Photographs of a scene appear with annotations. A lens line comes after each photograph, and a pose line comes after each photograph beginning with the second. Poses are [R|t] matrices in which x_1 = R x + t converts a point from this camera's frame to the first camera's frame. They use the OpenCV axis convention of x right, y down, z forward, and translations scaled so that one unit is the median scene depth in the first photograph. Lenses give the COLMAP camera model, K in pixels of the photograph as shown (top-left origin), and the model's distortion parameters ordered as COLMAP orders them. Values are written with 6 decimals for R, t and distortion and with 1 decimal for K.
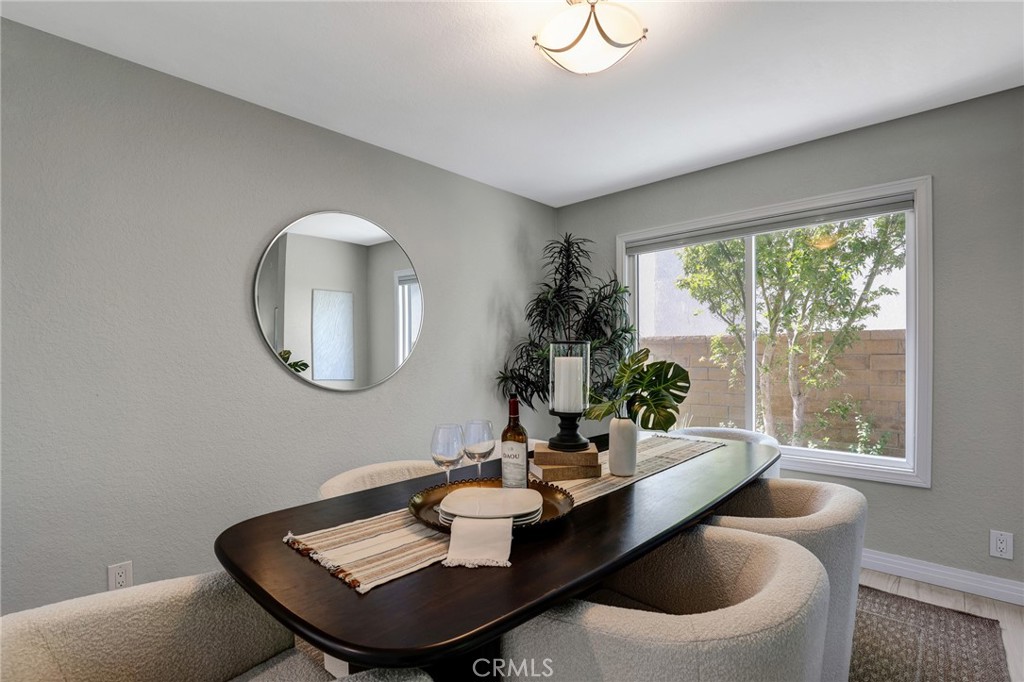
lens RADIAL K [[472.1, 0, 524.3], [0, 472.1, 344.4], [0, 0, 1]] dist [-0.029957, 0.000403]
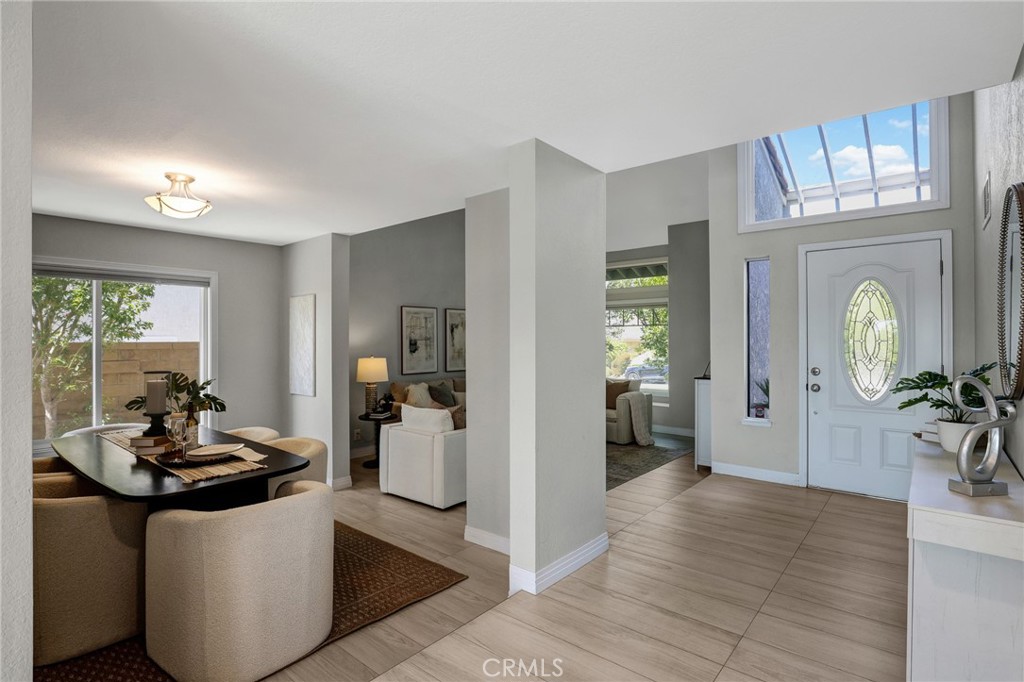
lens RADIAL K [[498.2, 0, 517.7], [0, 498.2, 328.0], [0, 0, 1]] dist [-0.001574, -0.000289]
pose [[-0.061178, 0.023655, 0.997846, -0.845960], [-0.012610, 0.999621, -0.024471, -0.063802], [-0.998047, -0.014080, -0.060857, -0.089933]]
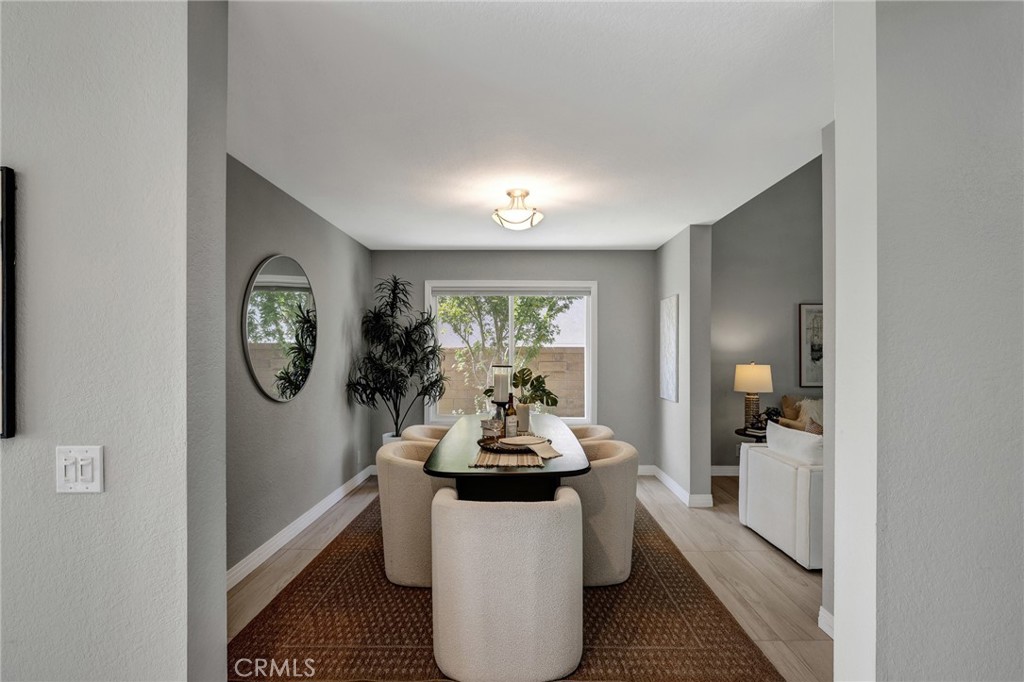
lens RADIAL K [[472.1, 0, 524.3], [0, 472.1, 344.4], [0, 0, 1]] dist [-0.029957, 0.000403]
pose [[0.725086, 0.014071, 0.688514, -0.565292], [-0.016088, 0.999864, -0.003492, -0.041179], [-0.688470, -0.008545, 0.725214, -0.232332]]
